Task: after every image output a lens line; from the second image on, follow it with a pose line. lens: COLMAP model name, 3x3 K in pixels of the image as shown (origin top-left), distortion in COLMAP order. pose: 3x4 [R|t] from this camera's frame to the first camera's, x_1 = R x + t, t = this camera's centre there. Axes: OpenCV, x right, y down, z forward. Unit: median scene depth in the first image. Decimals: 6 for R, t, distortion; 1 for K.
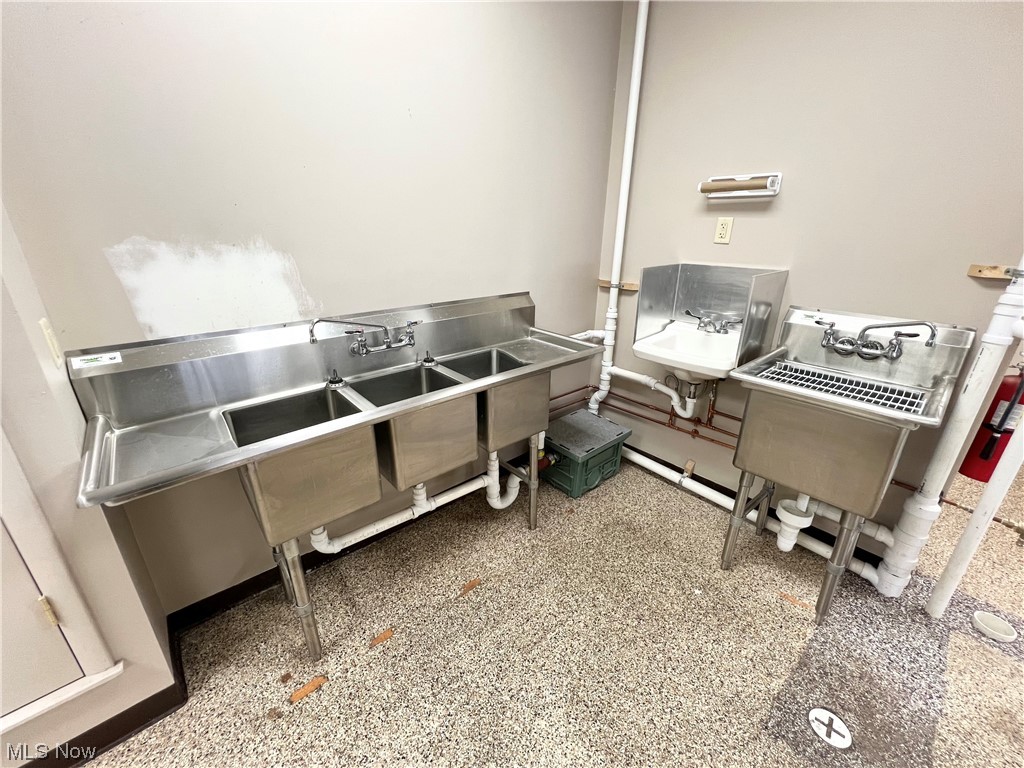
lens RADIAL K [[408.2, 0, 511.3], [0, 408.2, 382.1], [0, 0, 1]] dist [0.003010, 0.000261]
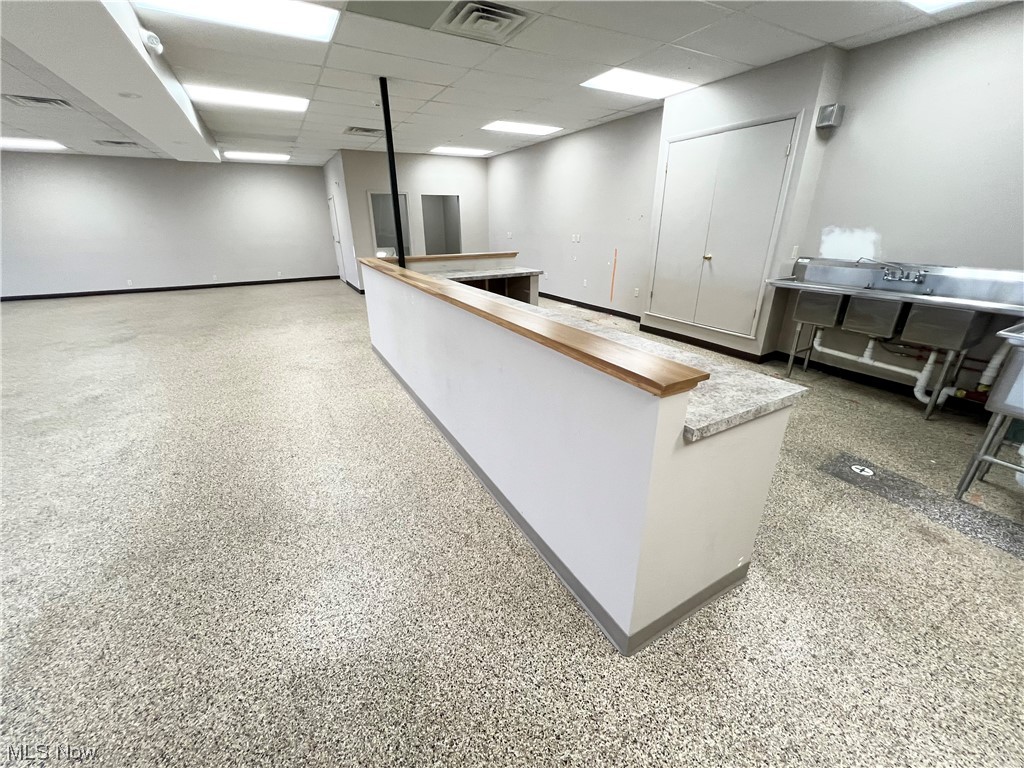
lens RADIAL K [[408.2, 0, 512.8], [0, 408.2, 381.6], [0, 0, 1]] dist [0.003010, 0.000261]
pose [[-0.192247, 0.360334, -0.912798, 2.746301], [-0.344230, 0.846287, 0.406577, 0.233341], [0.918992, 0.392375, -0.038658, -0.680628]]
